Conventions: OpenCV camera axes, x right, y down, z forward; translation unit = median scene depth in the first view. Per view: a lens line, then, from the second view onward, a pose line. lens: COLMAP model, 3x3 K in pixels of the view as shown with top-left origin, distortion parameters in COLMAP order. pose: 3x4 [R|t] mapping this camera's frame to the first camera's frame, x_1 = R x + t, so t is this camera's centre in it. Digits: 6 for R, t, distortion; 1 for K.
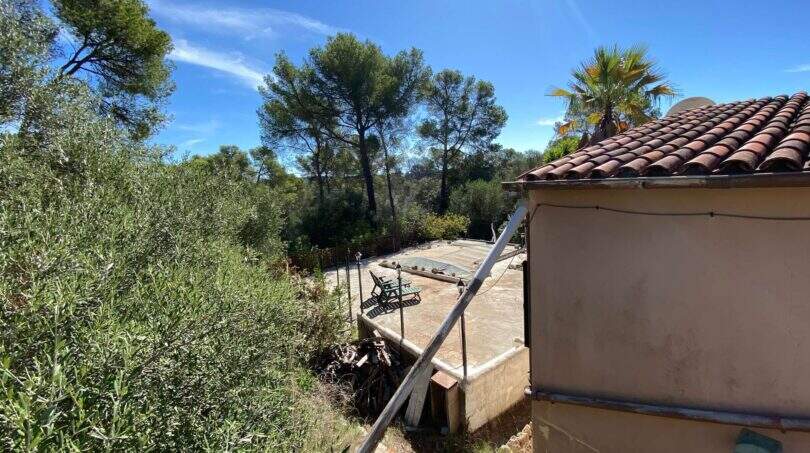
lens RADIAL K [[326.3, 0, 405.0], [0, 326.3, 226.5], [0, 0, 1]] dist [0.016609, -0.019845]
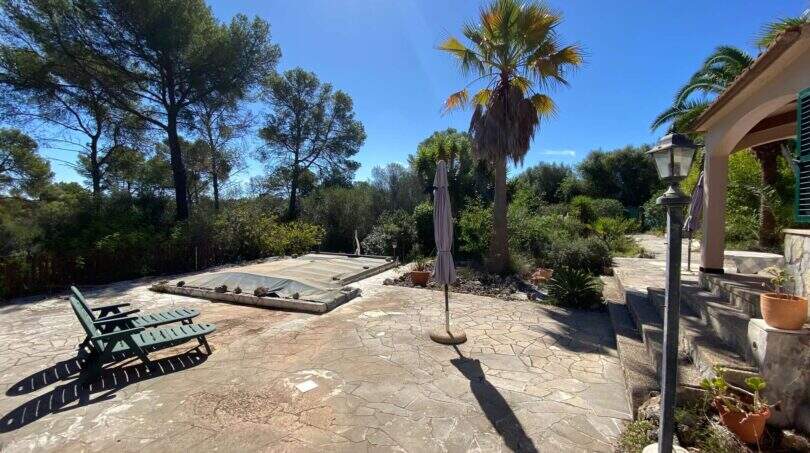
lens RADIAL K [[326.3, 0, 405.0], [0, 326.3, 226.5], [0, 0, 1]] dist [0.016609, -0.019845]
pose [[0.902847, 0.044957, 0.427605, 0.044925], [0.002190, 0.994025, -0.109134, 0.055942], [-0.429956, 0.099468, 0.897354, 0.254071]]
